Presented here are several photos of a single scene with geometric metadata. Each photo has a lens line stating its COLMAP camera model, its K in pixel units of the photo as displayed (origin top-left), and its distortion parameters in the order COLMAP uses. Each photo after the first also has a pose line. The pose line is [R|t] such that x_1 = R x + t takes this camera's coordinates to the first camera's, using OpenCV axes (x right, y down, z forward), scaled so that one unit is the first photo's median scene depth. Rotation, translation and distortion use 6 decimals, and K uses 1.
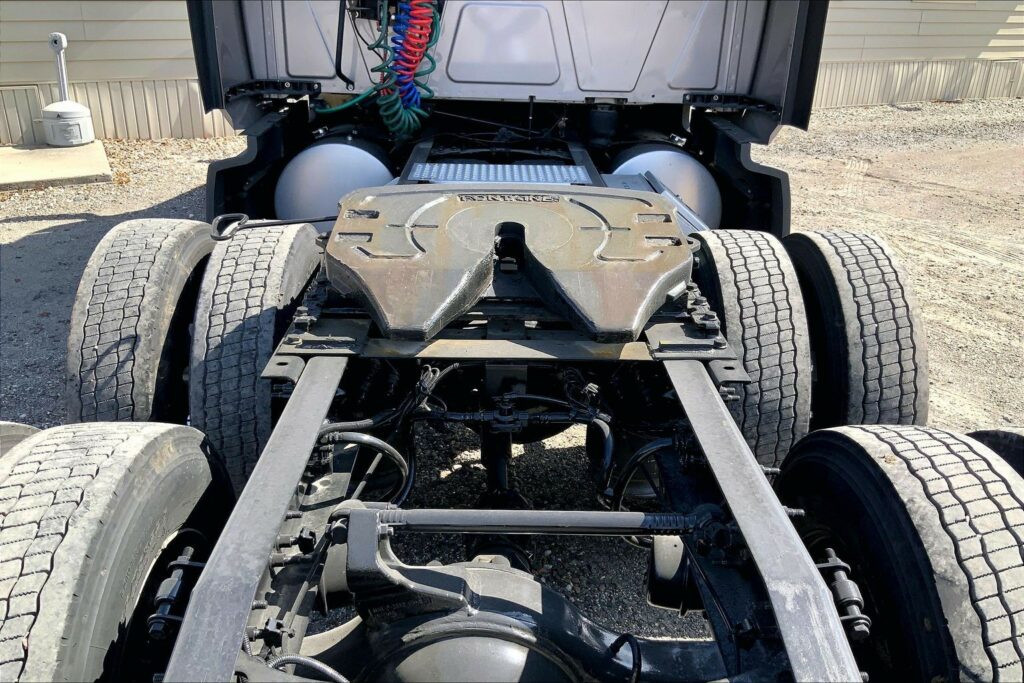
lens RADIAL K [[852.8, 0, 512.0], [0, 852.8, 341.5], [0, 0, 1]] dist [0.090755, -0.190284]
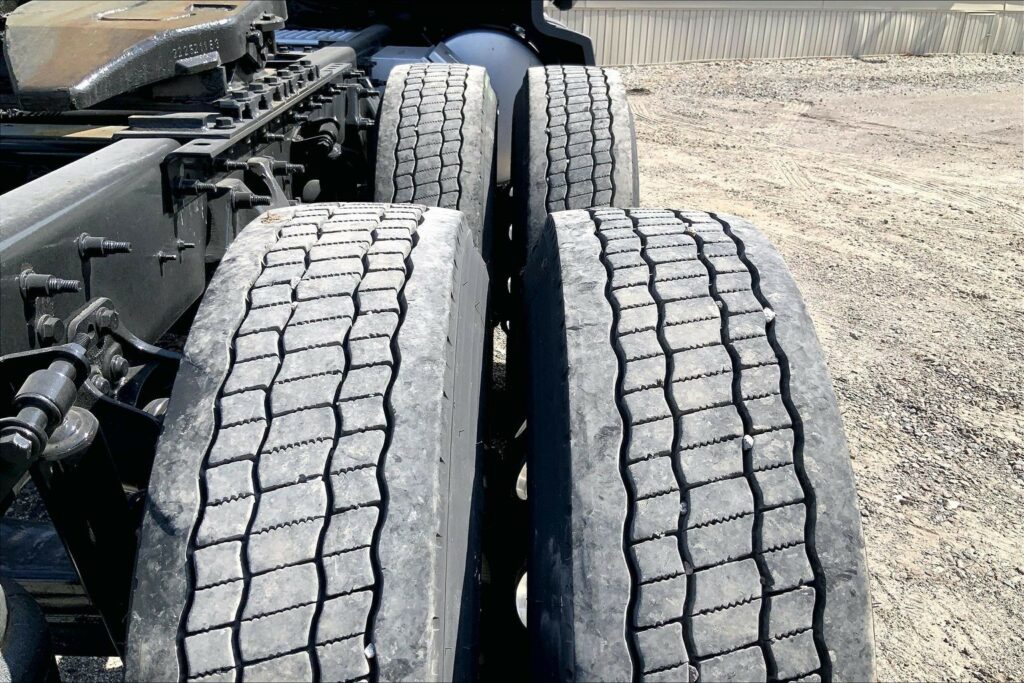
lens RADIAL K [[852.8, 0, 512.0], [0, 852.8, 341.5], [0, 0, 1]] dist [0.090755, -0.190284]
pose [[0.999918, 0.008425, -0.009626, 0.150340], [-0.008263, 0.999825, 0.016774, 0.051960], [0.009766, -0.016693, 0.999813, 0.088273]]
